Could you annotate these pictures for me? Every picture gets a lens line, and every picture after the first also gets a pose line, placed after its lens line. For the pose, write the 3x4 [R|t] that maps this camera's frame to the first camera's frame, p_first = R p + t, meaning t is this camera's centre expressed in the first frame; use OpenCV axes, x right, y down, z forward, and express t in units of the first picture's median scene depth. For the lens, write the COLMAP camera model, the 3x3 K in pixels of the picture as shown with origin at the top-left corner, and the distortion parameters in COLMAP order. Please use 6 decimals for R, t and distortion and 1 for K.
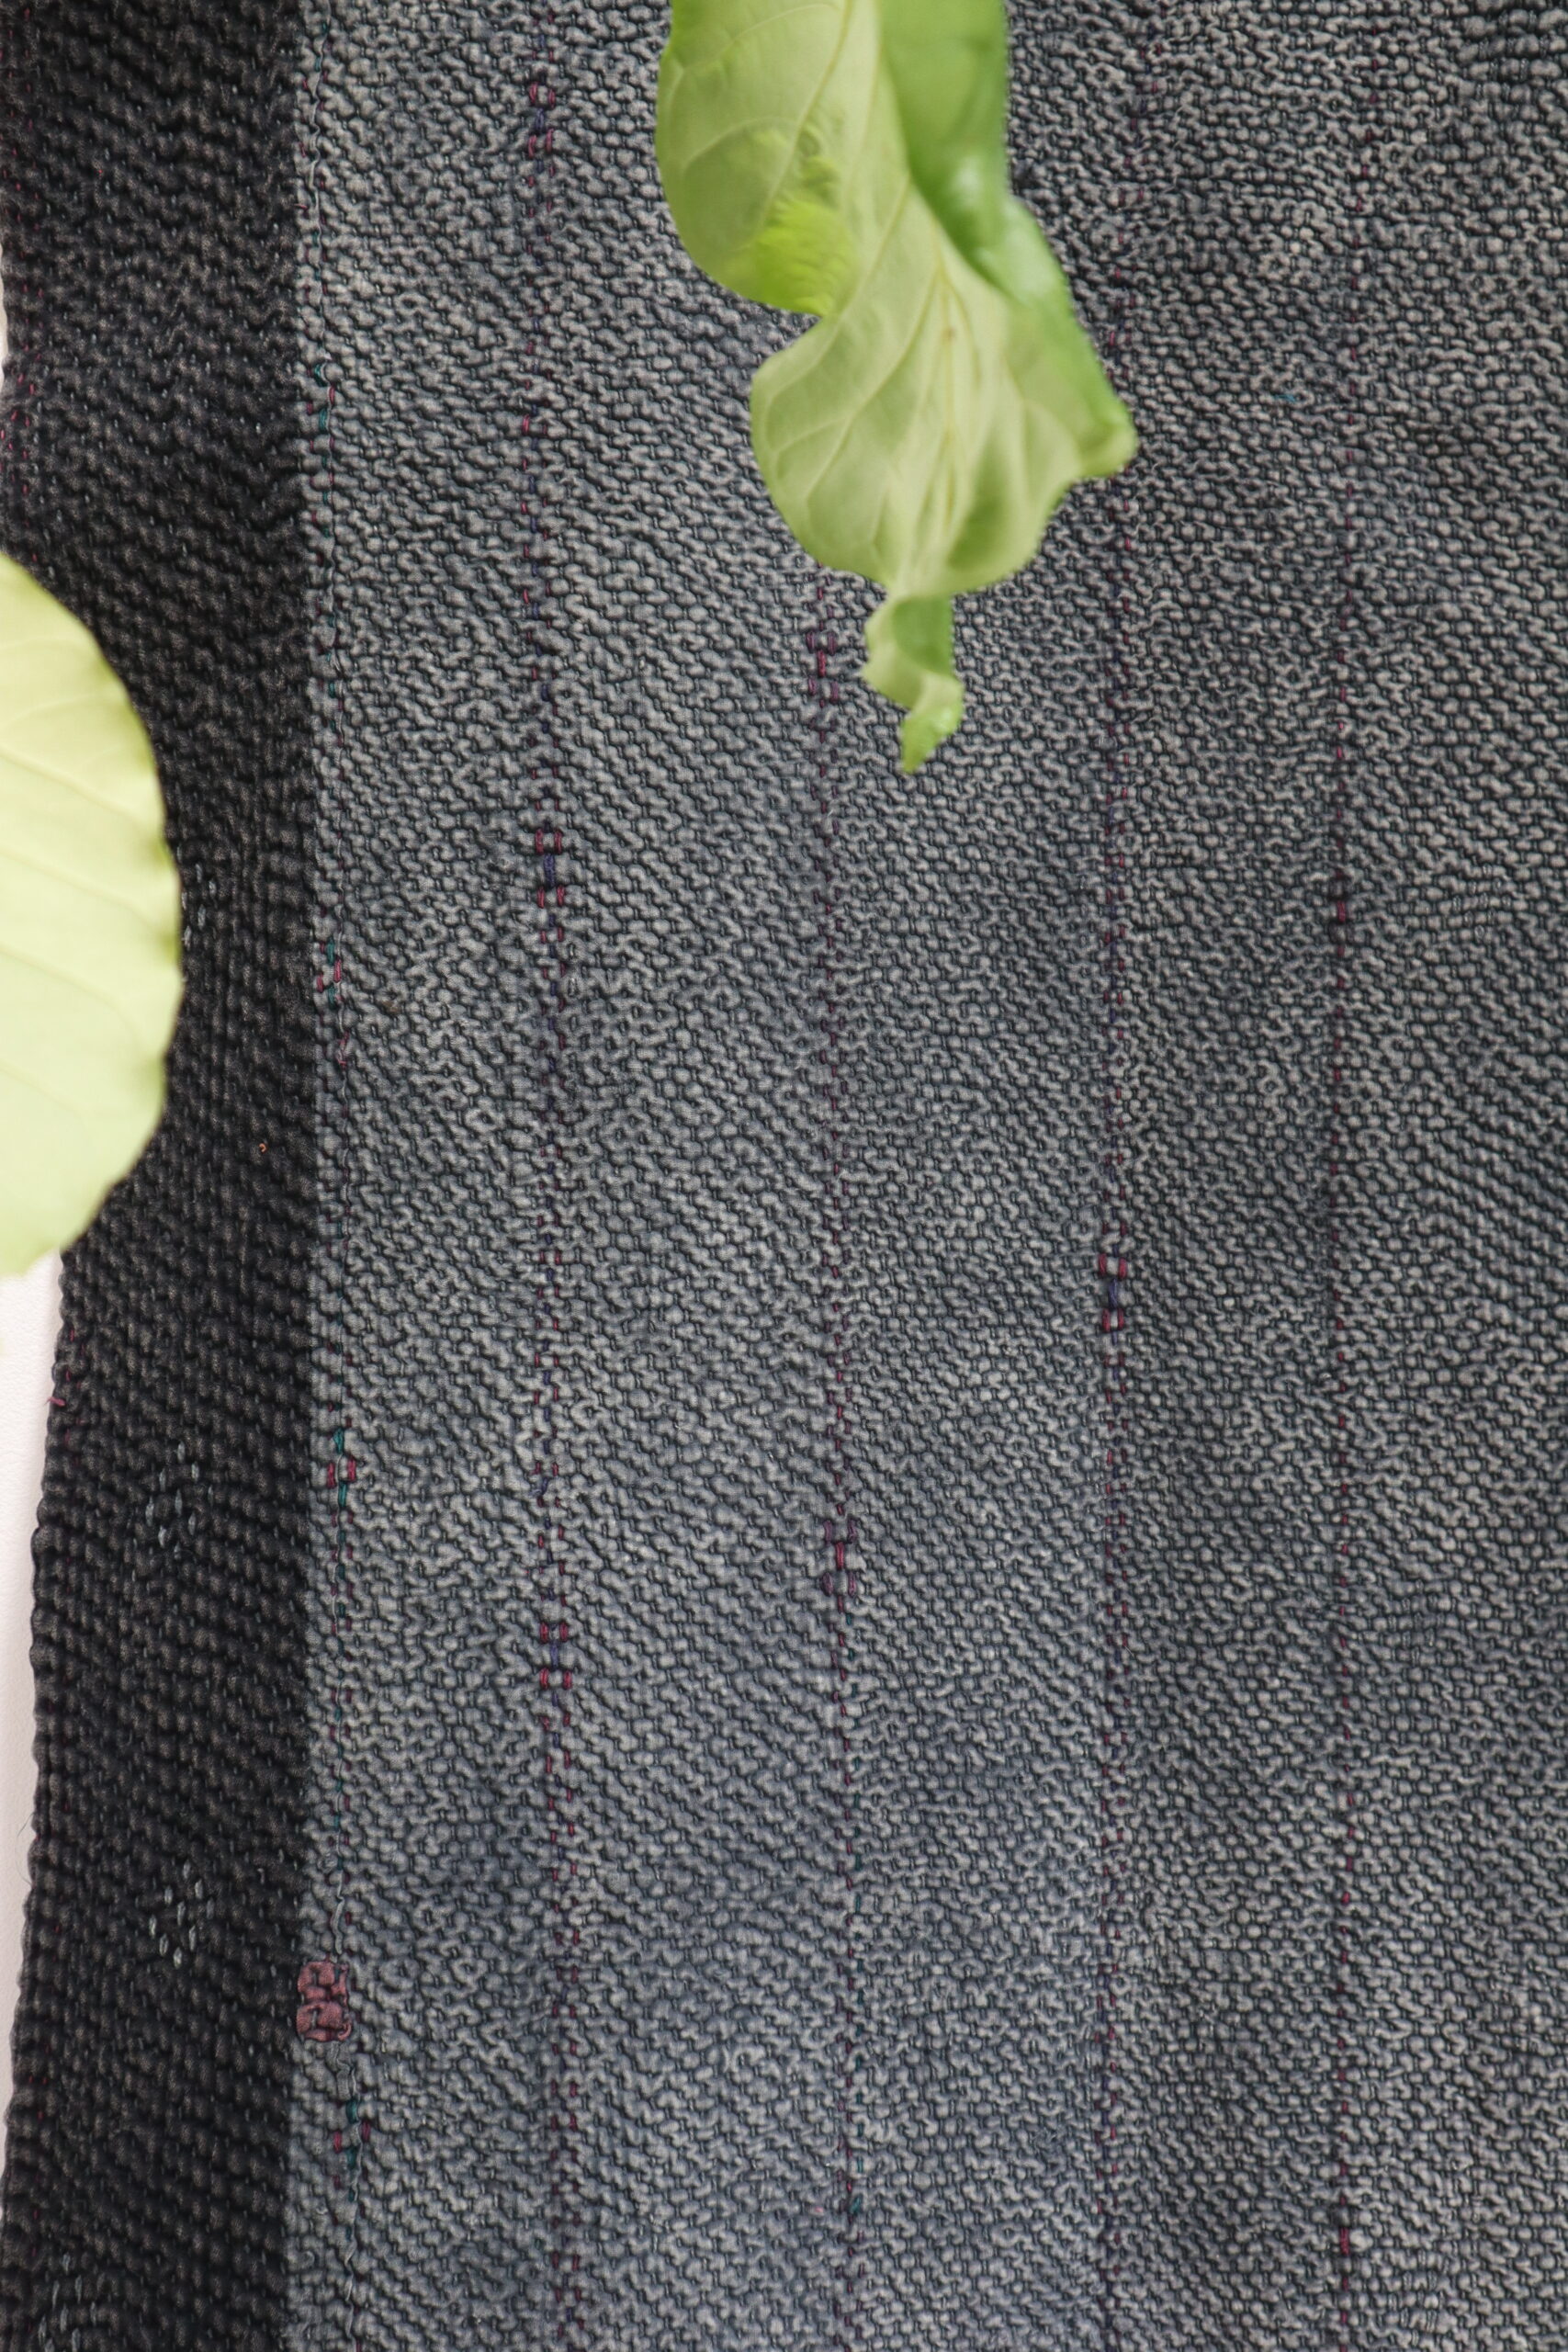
lens RADIAL K [[3167.2, 0, 779.3], [0, 3167.2, 1176.2], [0, 0, 1]] dist [0.036567, 0.000000]
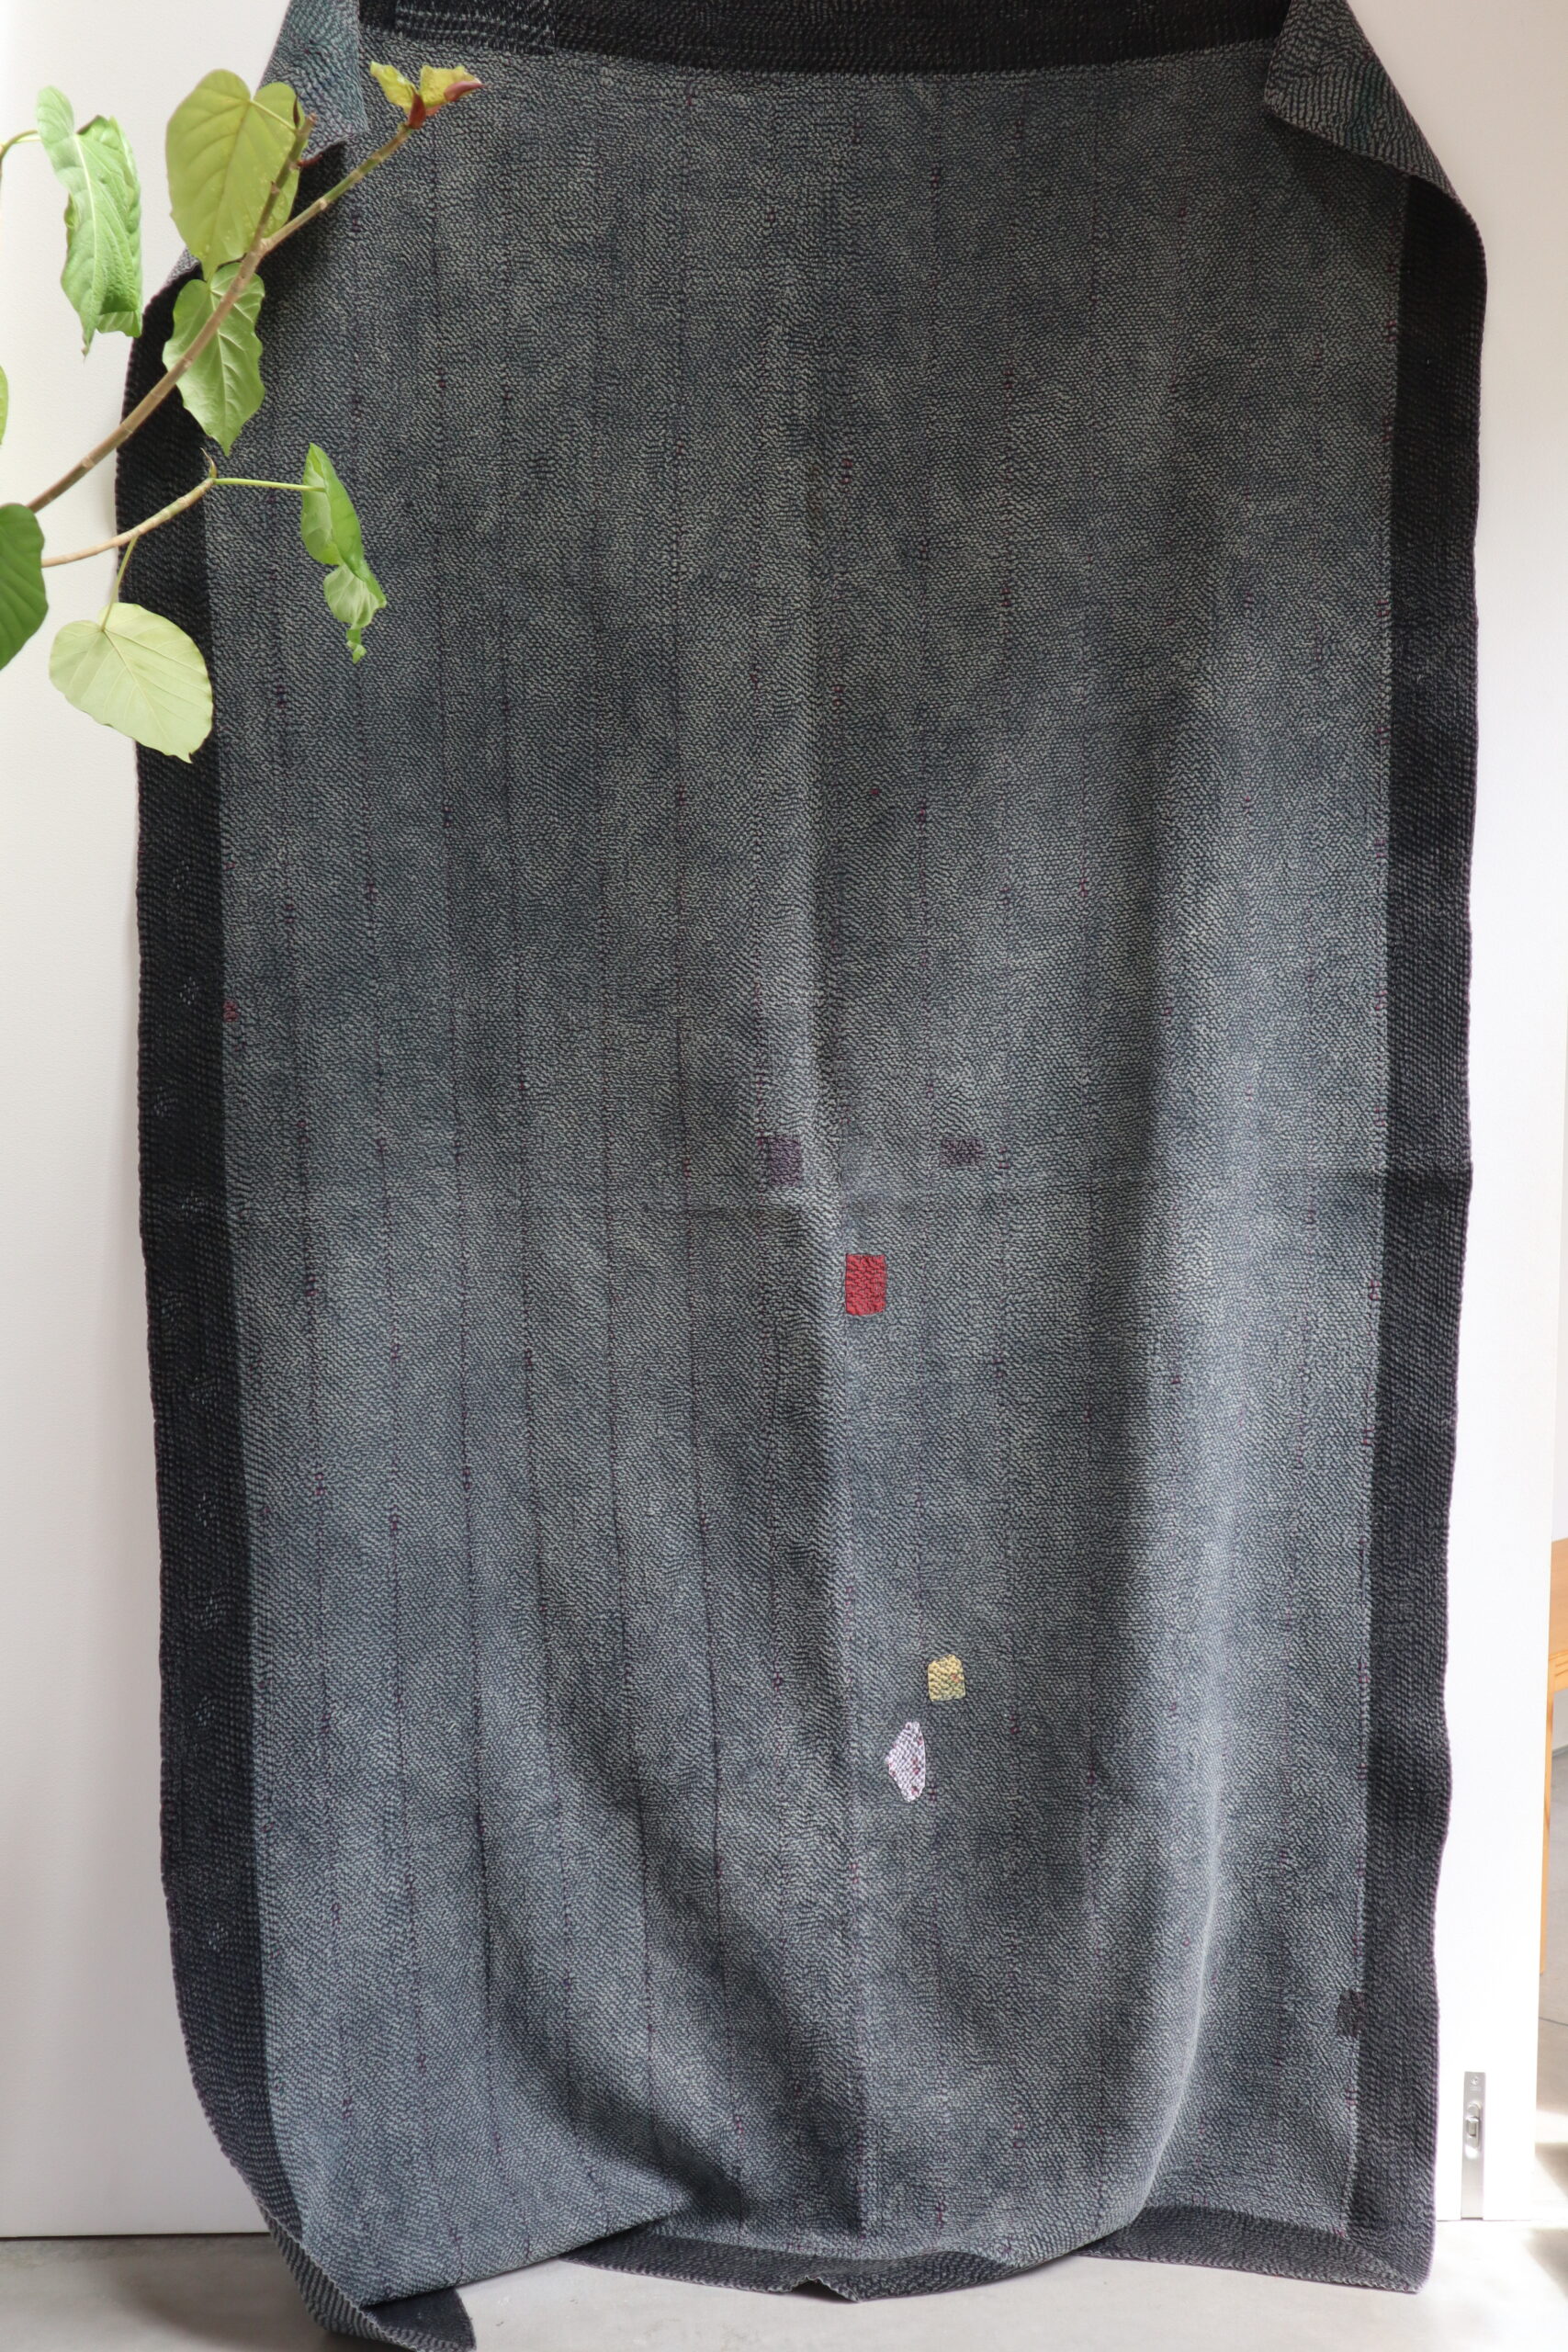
lens RADIAL K [[3167.2, 0, 782.7], [0, 3167.2, 1184.6], [0, 0, 1]] dist [0.036567, 0.000000]
pose [[0.996428, -0.028766, 0.079390, 0.192530], [0.027392, 0.999456, 0.018348, 0.407762], [-0.079875, -0.016107, 0.996675, -2.666068]]
